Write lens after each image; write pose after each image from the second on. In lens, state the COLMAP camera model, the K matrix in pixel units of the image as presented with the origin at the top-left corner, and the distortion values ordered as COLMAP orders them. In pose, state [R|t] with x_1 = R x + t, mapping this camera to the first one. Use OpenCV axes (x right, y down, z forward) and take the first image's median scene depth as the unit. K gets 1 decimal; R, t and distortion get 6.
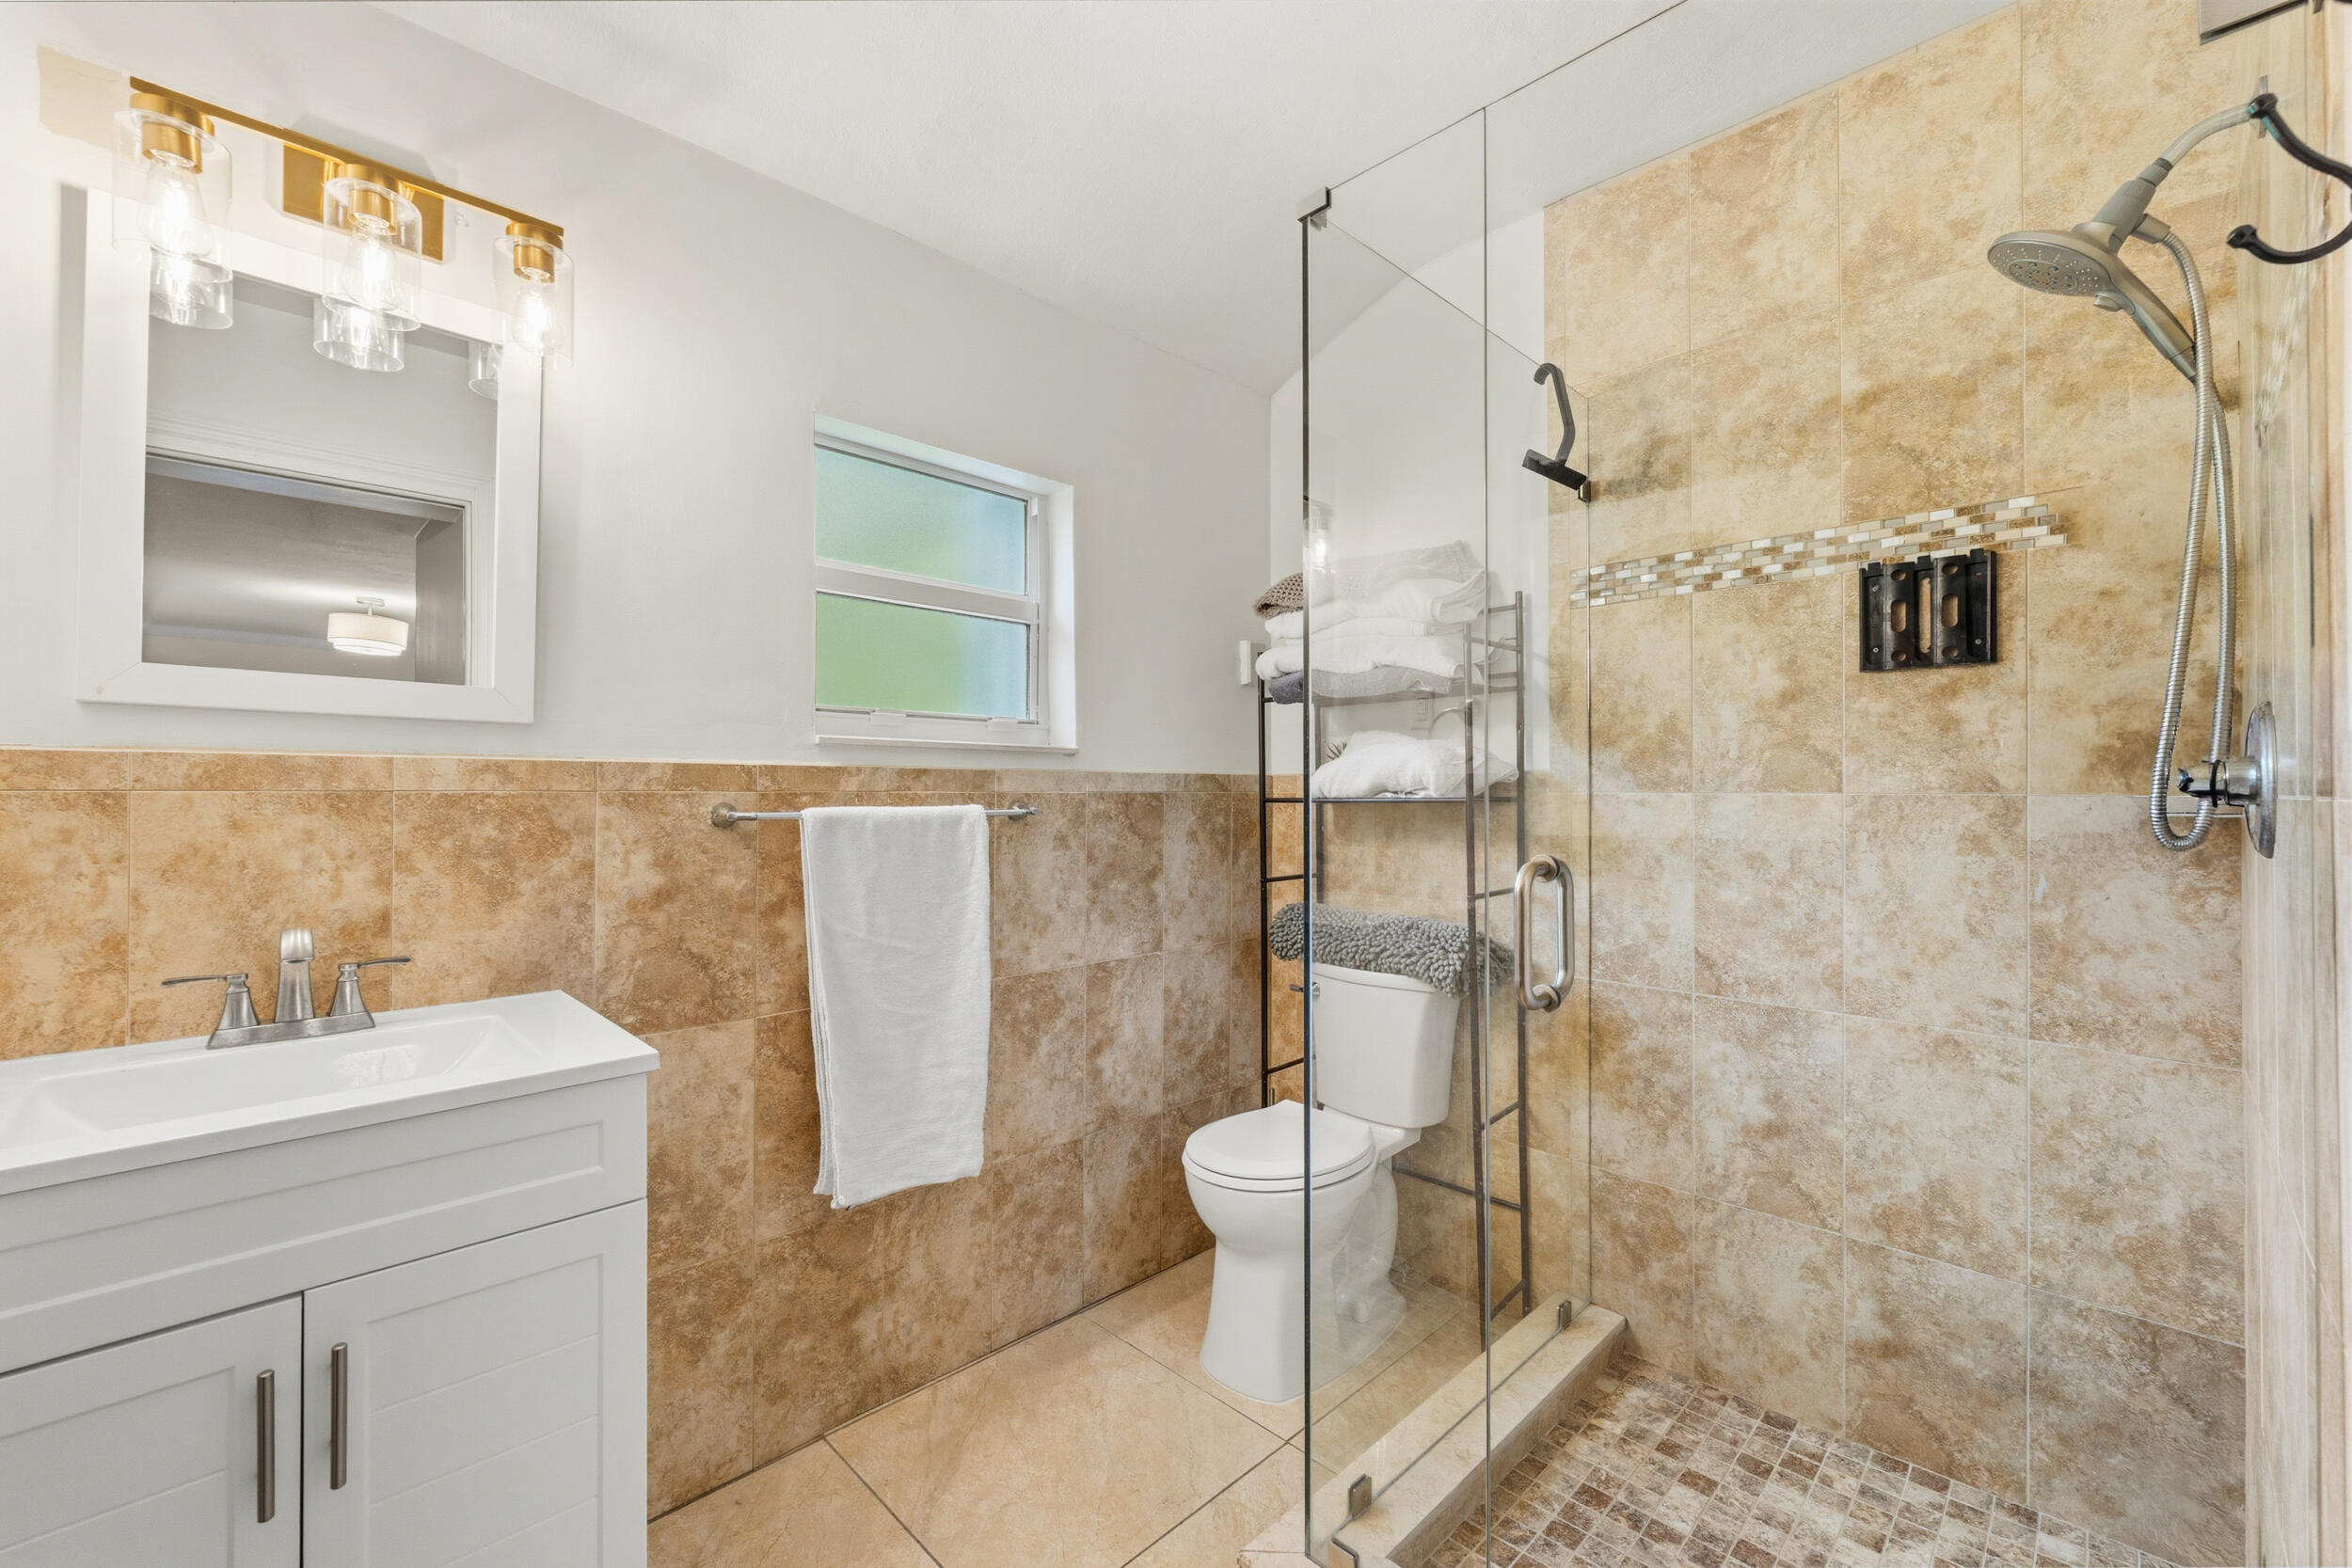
lens RADIAL K [[965.8, 0, 1173.6], [0, 965.8, 782.0], [0, 0, 1]] dist [0.001226, 0.000026]
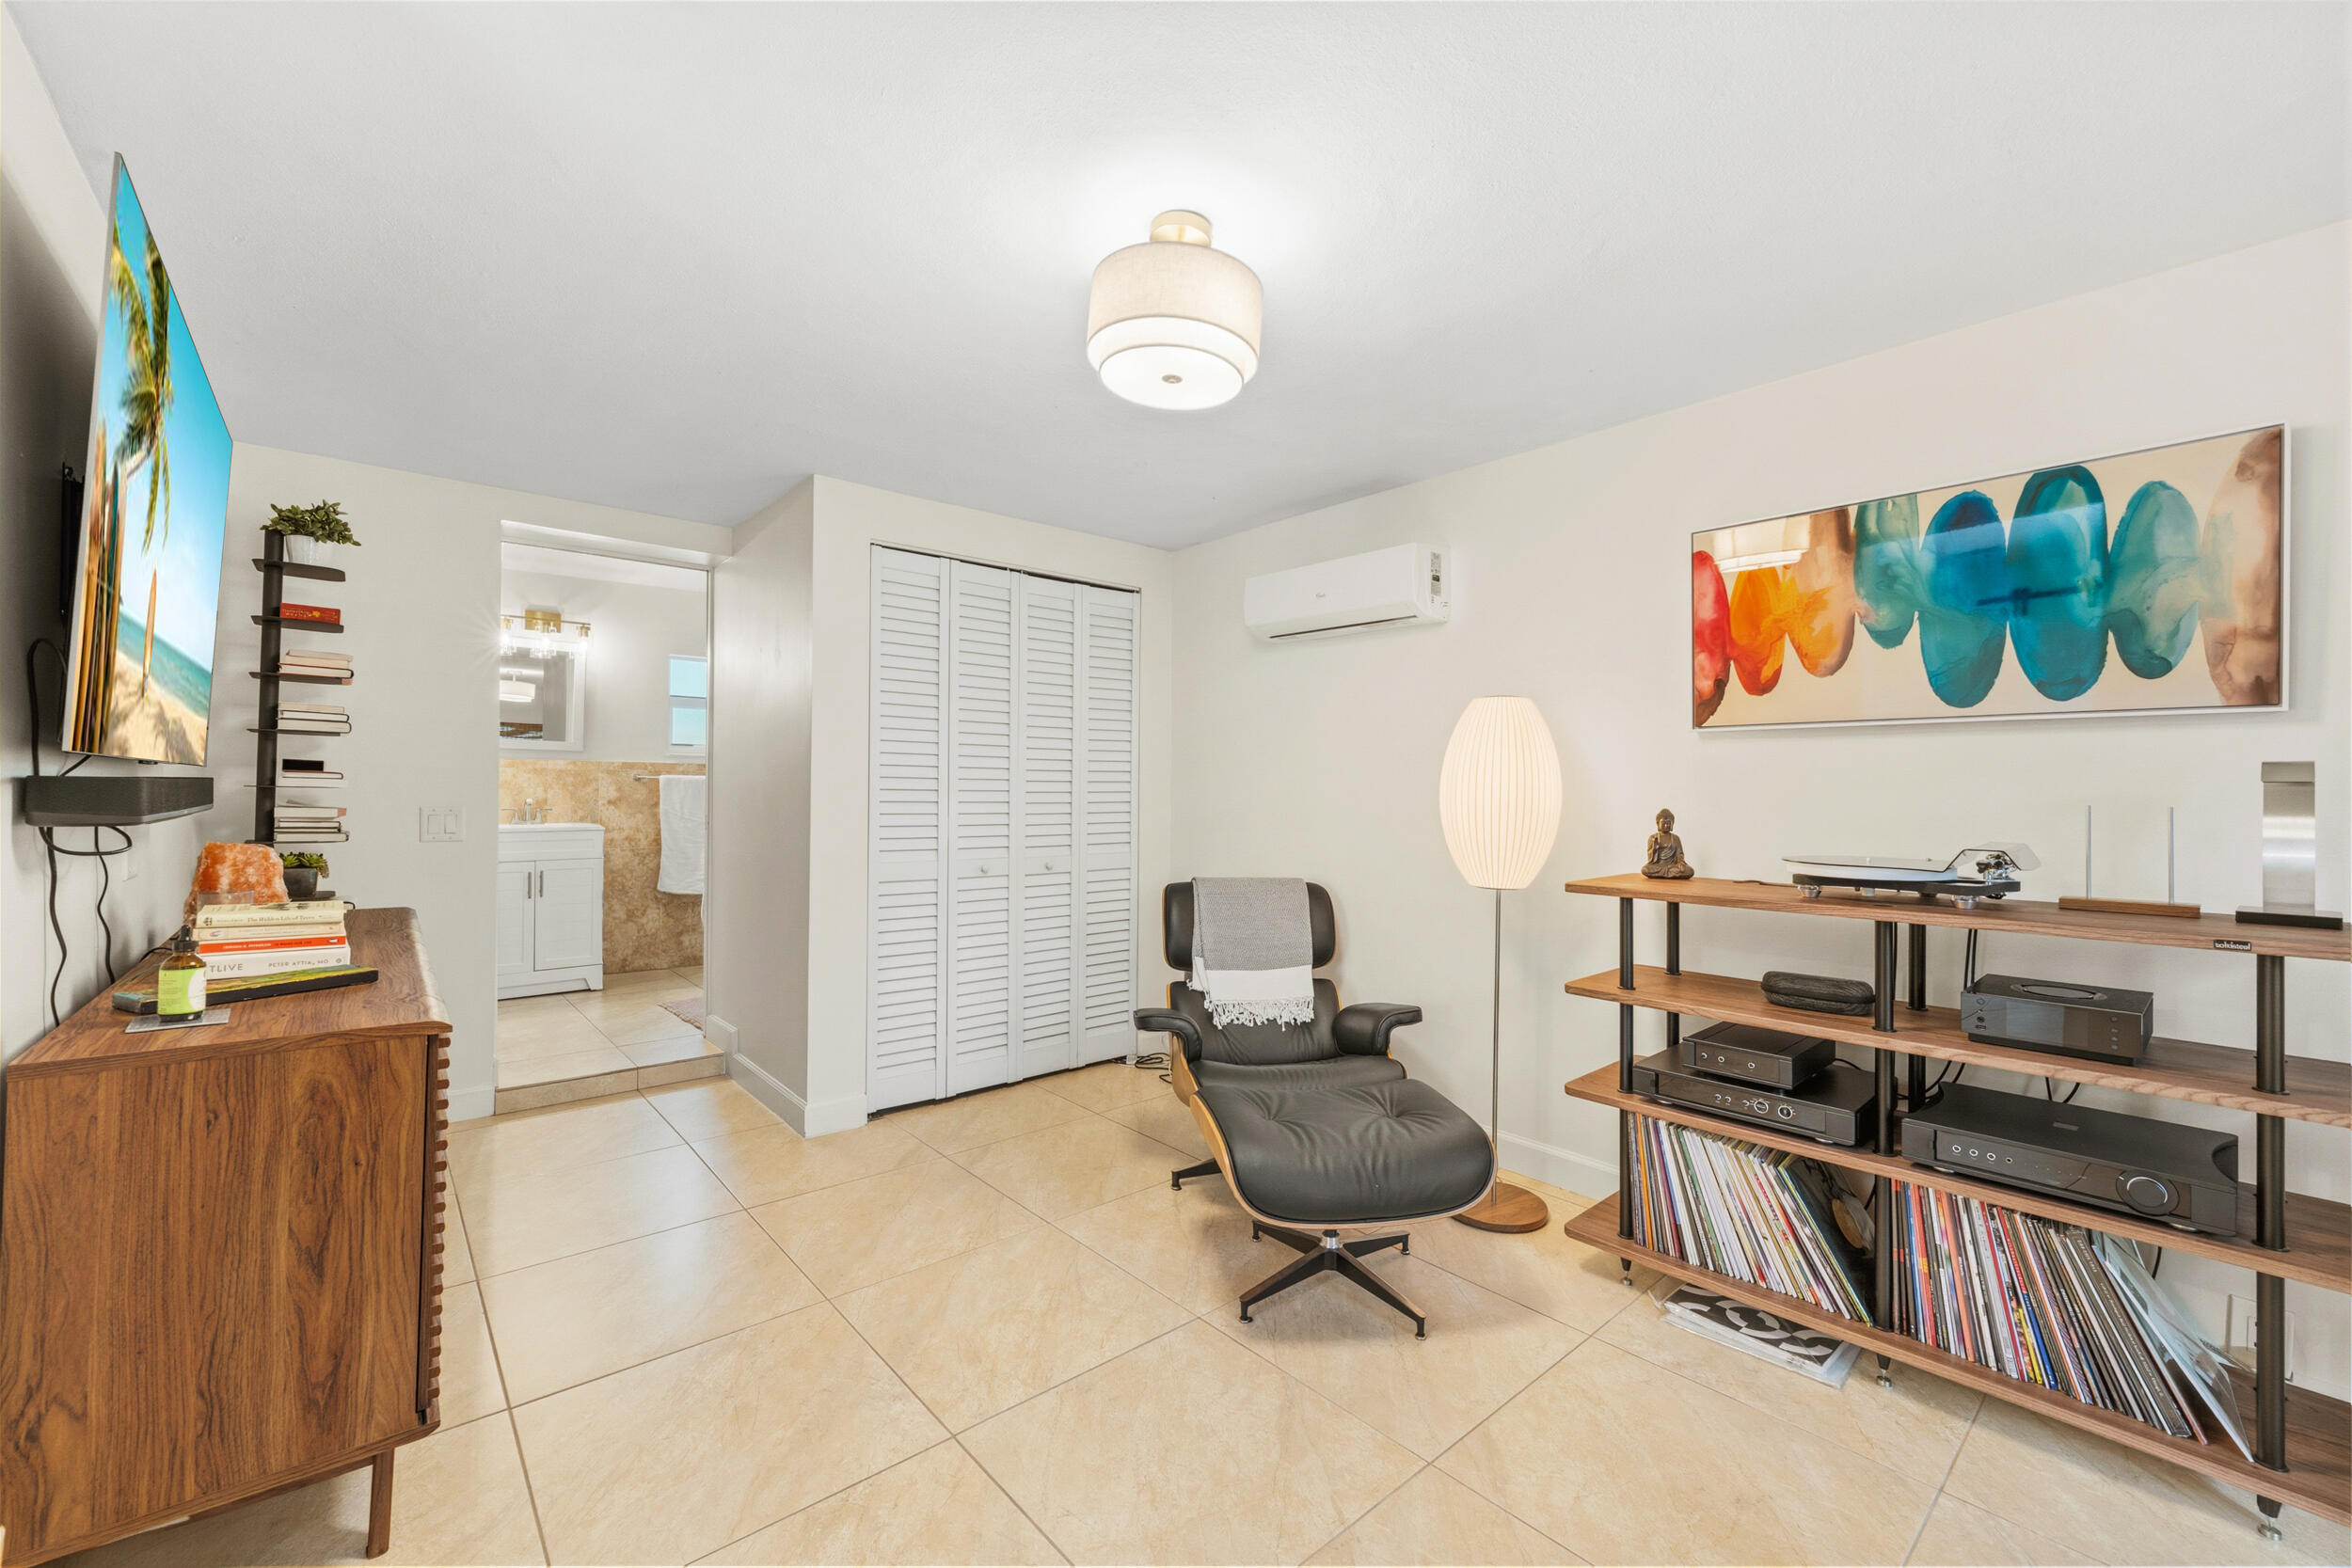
lens RADIAL K [[965.8, 0, 1185.5], [0, 965.8, 779.4], [0, 0, 1]] dist [0.001226, 0.000026]
pose [[0.998024, 0.003867, -0.062722, 1.905071], [-0.004031, 0.999989, -0.002497, 0.048671], [0.062711, 0.002745, 0.998028, -2.591574]]
